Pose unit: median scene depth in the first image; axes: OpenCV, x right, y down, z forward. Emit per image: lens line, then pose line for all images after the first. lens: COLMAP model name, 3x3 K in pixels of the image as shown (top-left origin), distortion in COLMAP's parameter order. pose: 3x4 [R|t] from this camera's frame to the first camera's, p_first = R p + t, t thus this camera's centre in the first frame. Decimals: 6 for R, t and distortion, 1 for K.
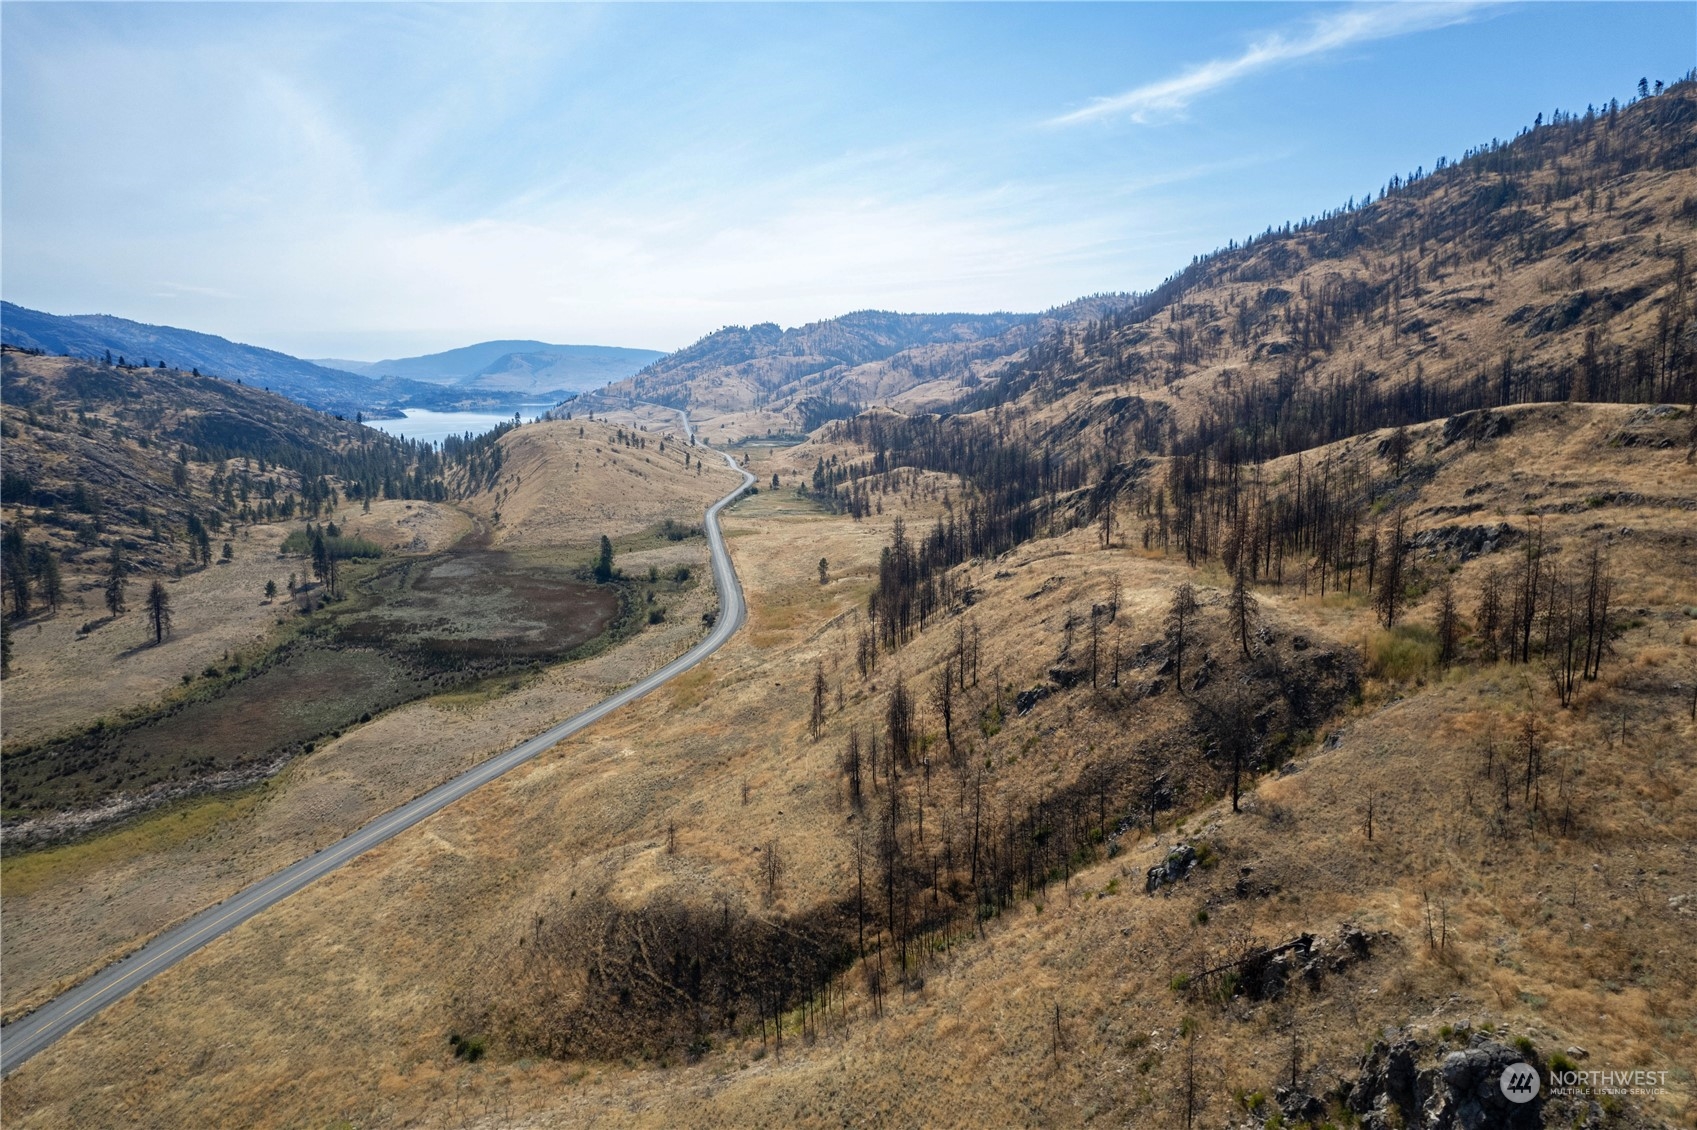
lens RADIAL K [[1070.2, 0, 858.2], [0, 1070.2, 591.8], [0, 0, 1]] dist [-0.065104, 0.064301]
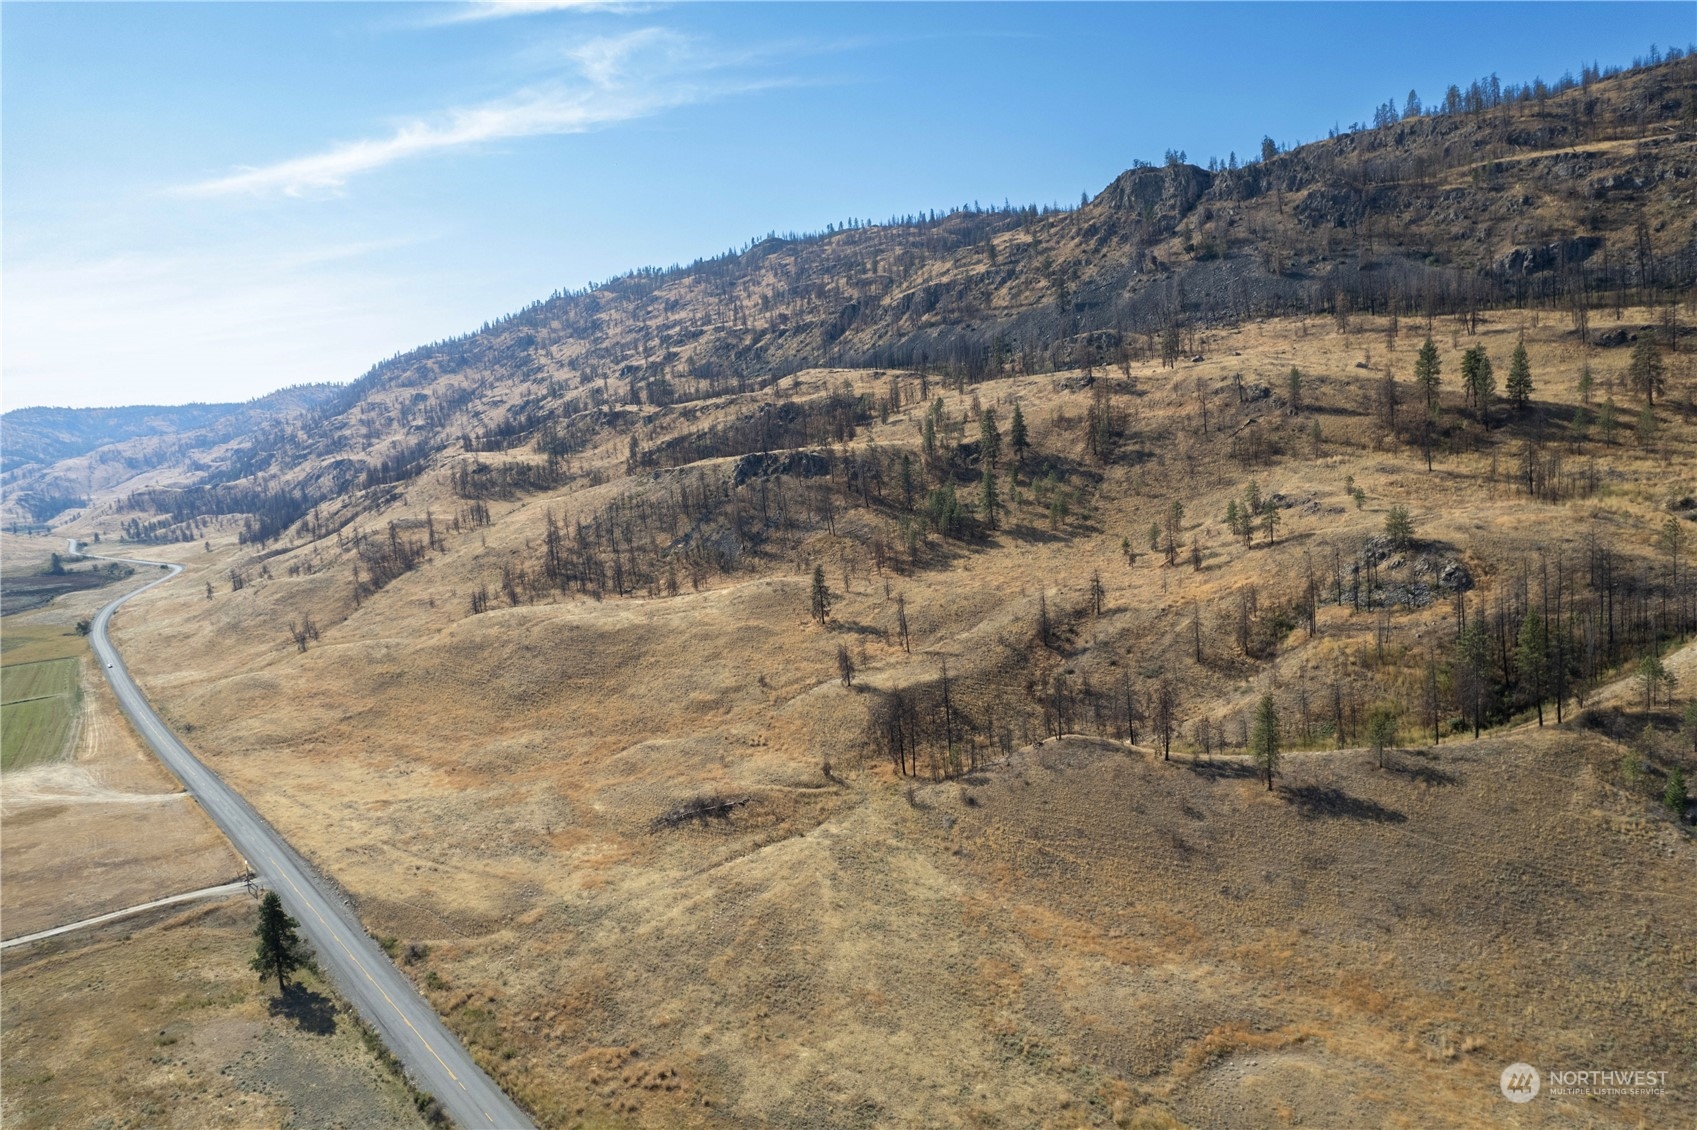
lens RADIAL K [[1070.2, 0, 858.2], [0, 1070.2, 591.8], [0, 0, 1]] dist [-0.065104, 0.064301]
pose [[0.759757, -0.155182, 0.631418, -0.204309], [0.195437, 0.980699, 0.005864, 0.161565], [-0.620141, 0.118947, 0.775421, -0.740596]]
